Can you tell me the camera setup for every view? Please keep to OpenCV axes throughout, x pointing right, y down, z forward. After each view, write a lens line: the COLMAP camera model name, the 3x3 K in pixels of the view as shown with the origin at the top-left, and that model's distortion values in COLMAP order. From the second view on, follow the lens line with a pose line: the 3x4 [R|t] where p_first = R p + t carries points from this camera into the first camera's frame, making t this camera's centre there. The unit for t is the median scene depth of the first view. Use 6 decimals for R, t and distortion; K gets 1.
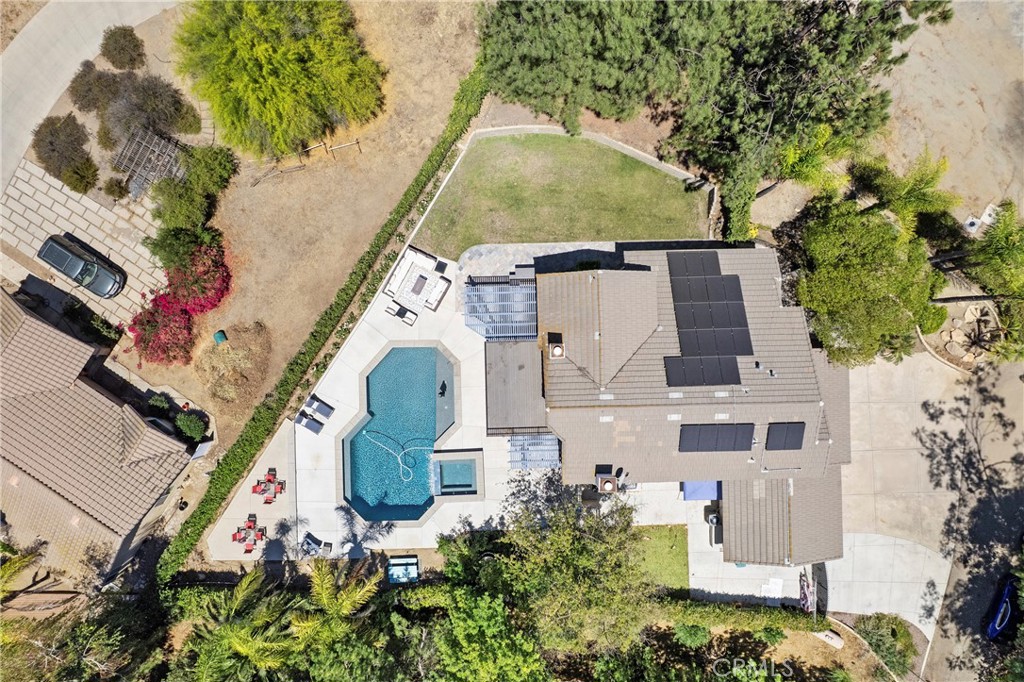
lens RADIAL K [[651.2, 0, 512.2], [0, 651.2, 356.8], [0, 0, 1]] dist [-0.065508, 0.062689]
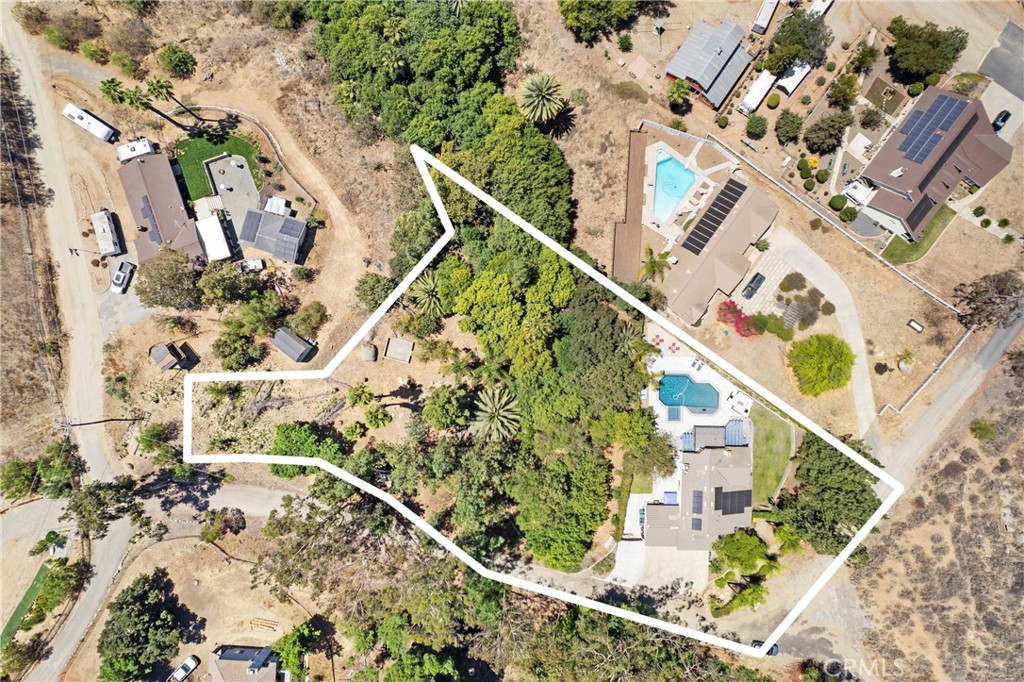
lens RADIAL K [[651.2, 0, 512.2], [0, 651.2, 356.8], [0, 0, 1]] dist [-0.065508, 0.062689]
pose [[-0.047521, 0.998870, -0.000802, -0.302491], [-0.998842, -0.047526, -0.007428, 0.937039], [-0.007458, 0.000448, 0.999972, -1.859508]]
